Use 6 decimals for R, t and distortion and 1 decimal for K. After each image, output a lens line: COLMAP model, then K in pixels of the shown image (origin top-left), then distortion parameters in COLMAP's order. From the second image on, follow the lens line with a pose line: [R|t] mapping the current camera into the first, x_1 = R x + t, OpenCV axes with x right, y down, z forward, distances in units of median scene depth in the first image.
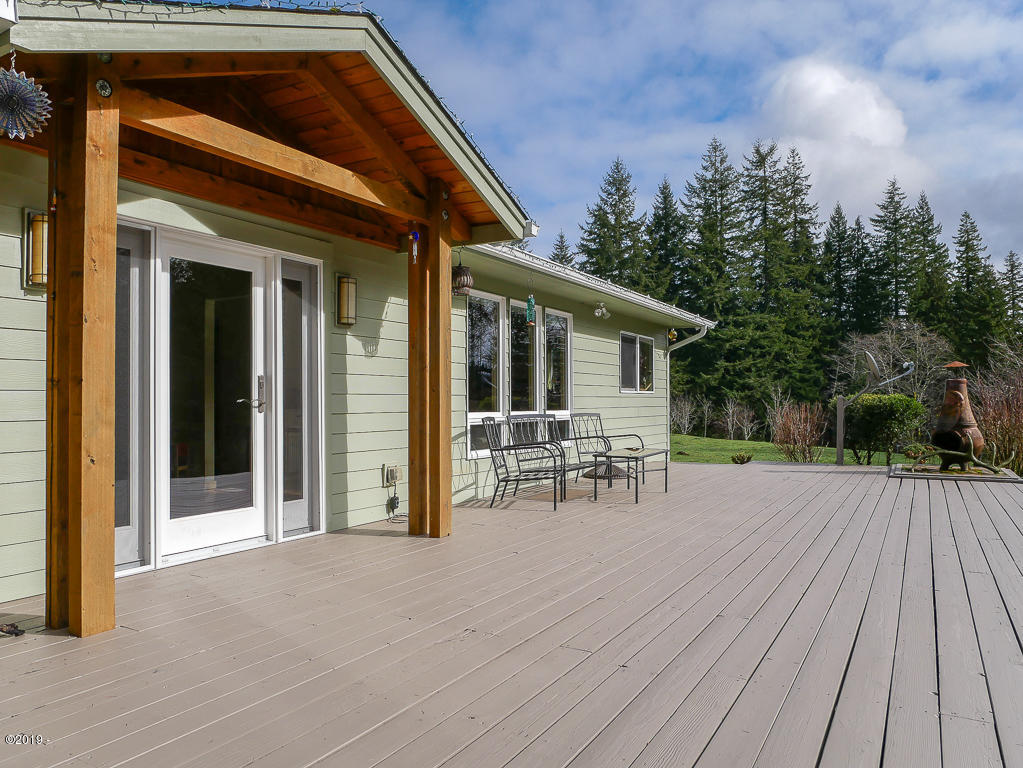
lens RADIAL K [[733.9, 0, 508.2], [0, 733.9, 388.7], [0, 0, 1]] dist [-0.034347, 0.002058]
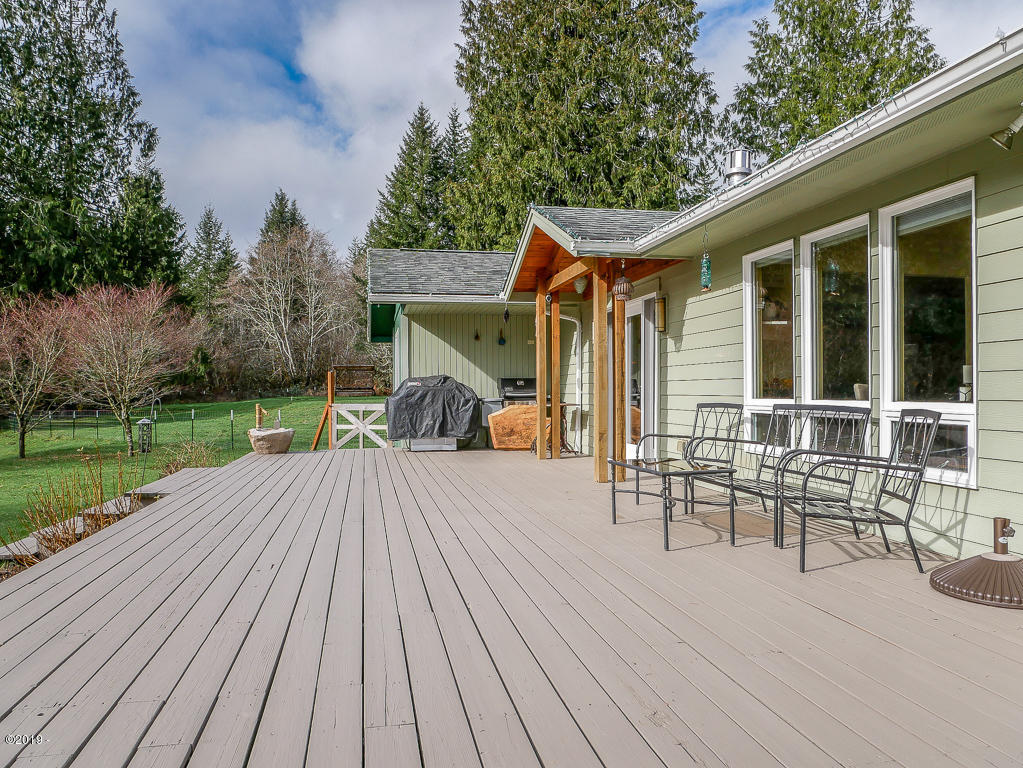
lens RADIAL K [[740.6, 0, 516.1], [0, 740.6, 385.5], [0, 0, 1]] dist [-0.034504, 0.003631]
pose [[-0.747370, 0.001524, -0.664406, 0.916092], [0.017542, 0.999694, -0.017440, 0.034952], [0.664176, -0.024689, -0.747168, 1.833831]]
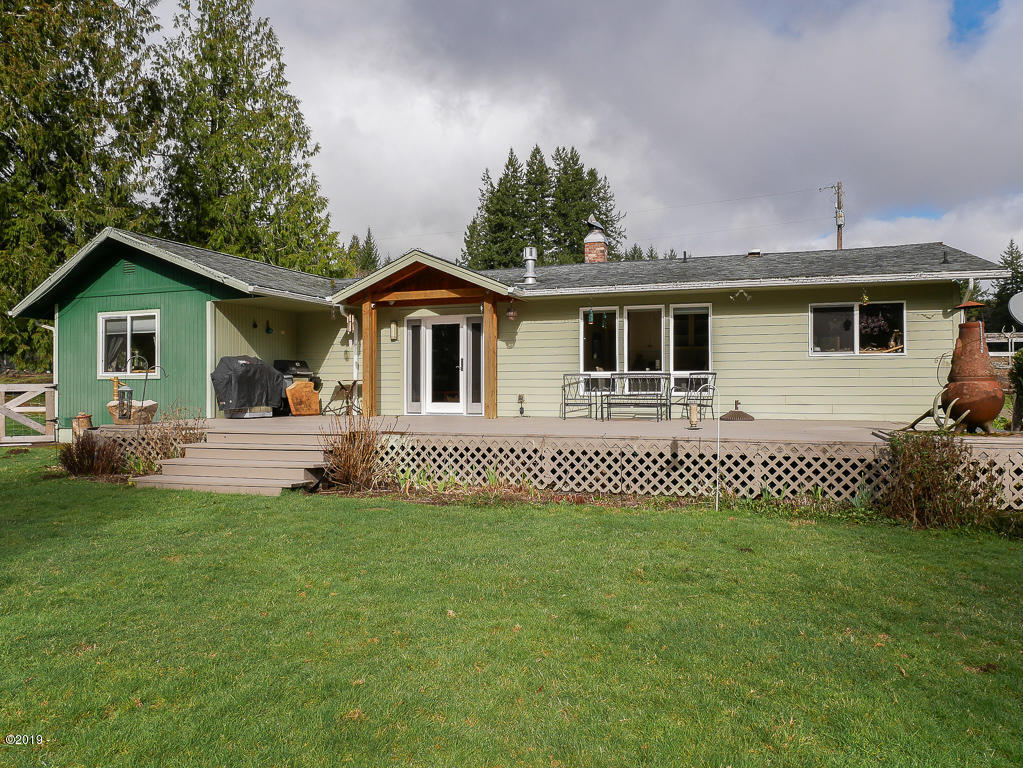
lens RADIAL K [[740.6, 0, 516.1], [0, 740.6, 385.5], [0, 0, 1]] dist [-0.034504, 0.003631]
pose [[0.179234, -0.001429, -0.983805, 2.294957], [0.017934, 0.999838, 0.001815, 0.077959], [0.983643, -0.017969, 0.179230, 0.594299]]
